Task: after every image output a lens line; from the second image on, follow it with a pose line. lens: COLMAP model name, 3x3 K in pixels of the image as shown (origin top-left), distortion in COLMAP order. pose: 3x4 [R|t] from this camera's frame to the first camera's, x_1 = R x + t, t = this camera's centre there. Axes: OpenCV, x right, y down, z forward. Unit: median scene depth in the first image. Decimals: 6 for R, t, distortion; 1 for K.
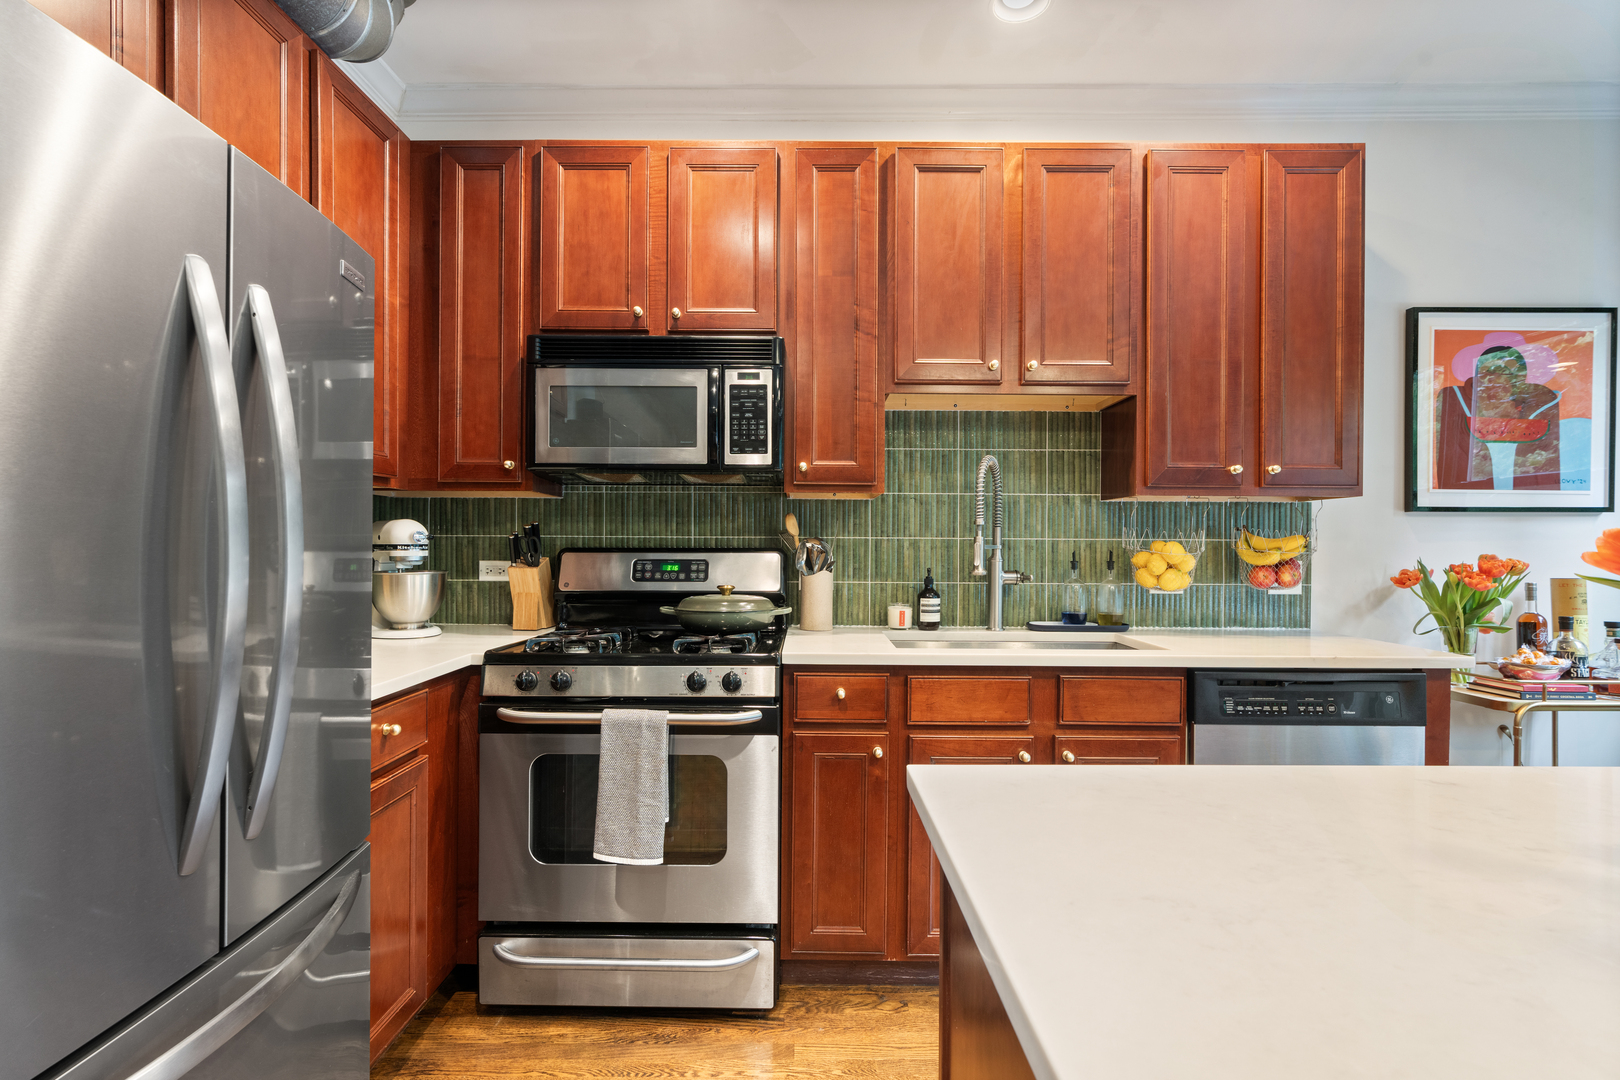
lens RADIAL K [[783.2, 0, 804.4], [0, 783.2, 541.5], [0, 0, 1]] dist [-0.006294, 0.005746]
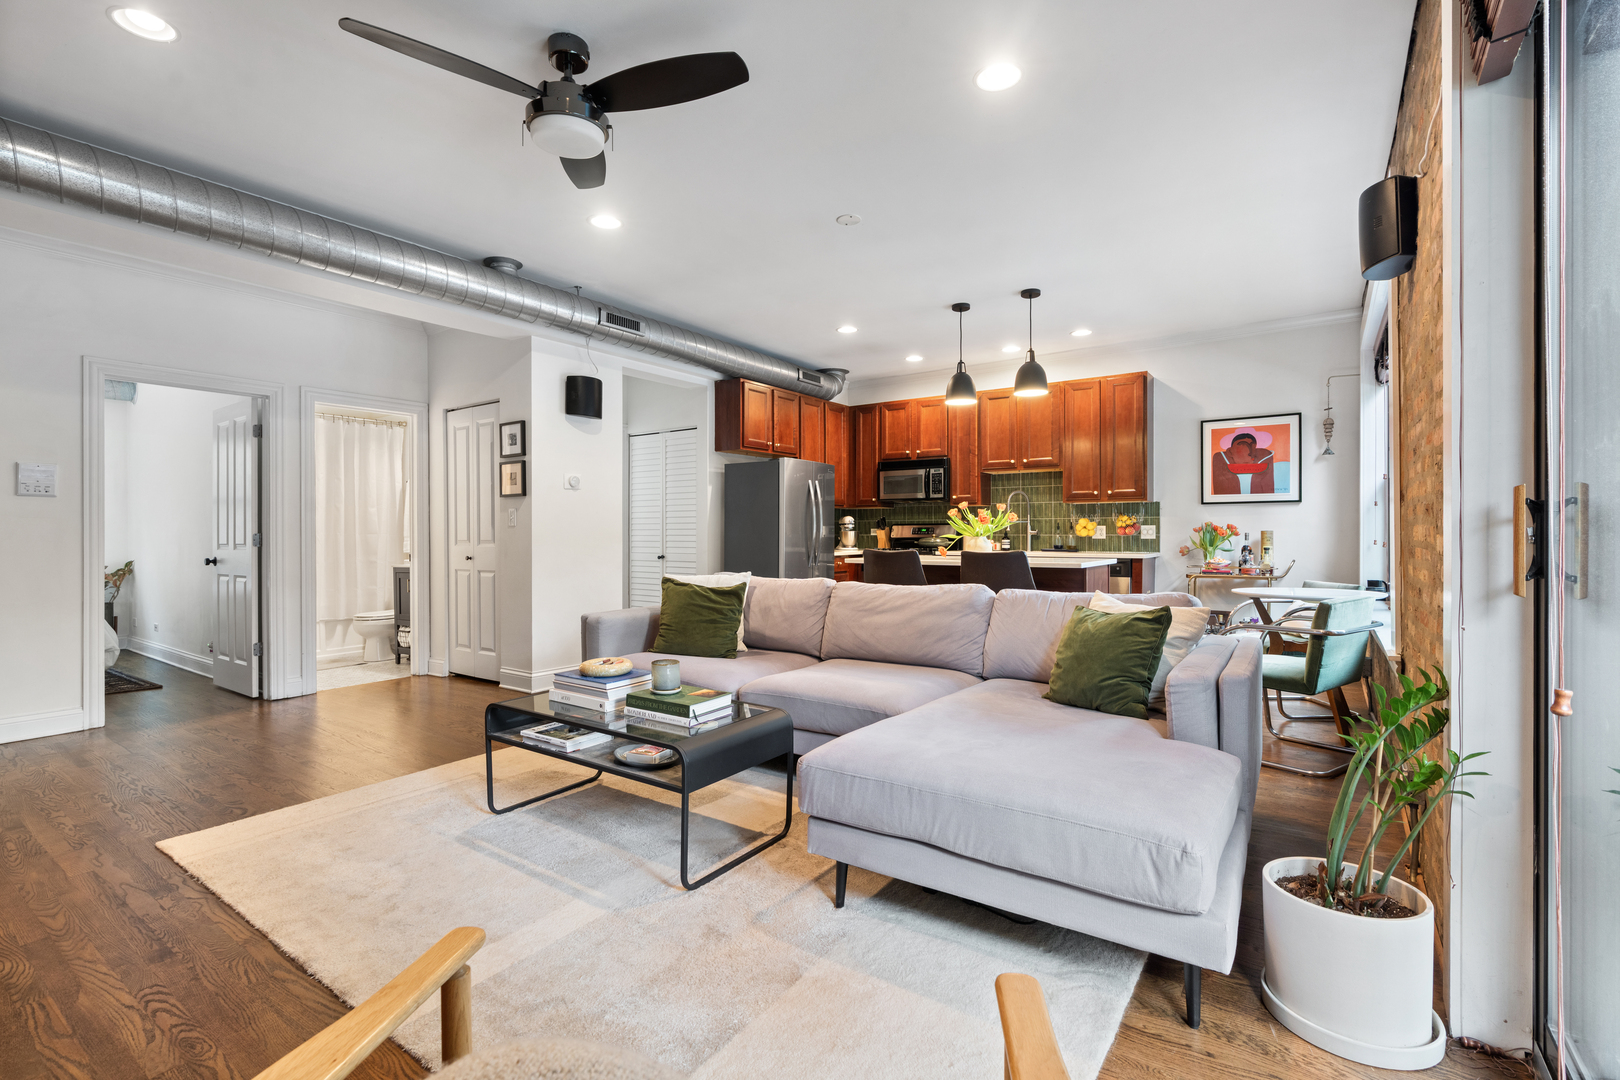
lens RADIAL K [[730.9, 0, 817.0], [0, 730.9, 530.1], [0, 0, 1]] dist [-0.006223, 0.001655]
pose [[0.831651, -0.011093, -0.555188, 1.173087], [0.008138, 0.999937, -0.007788, 0.057169], [0.555239, 0.001959, 0.831688, -1.775468]]
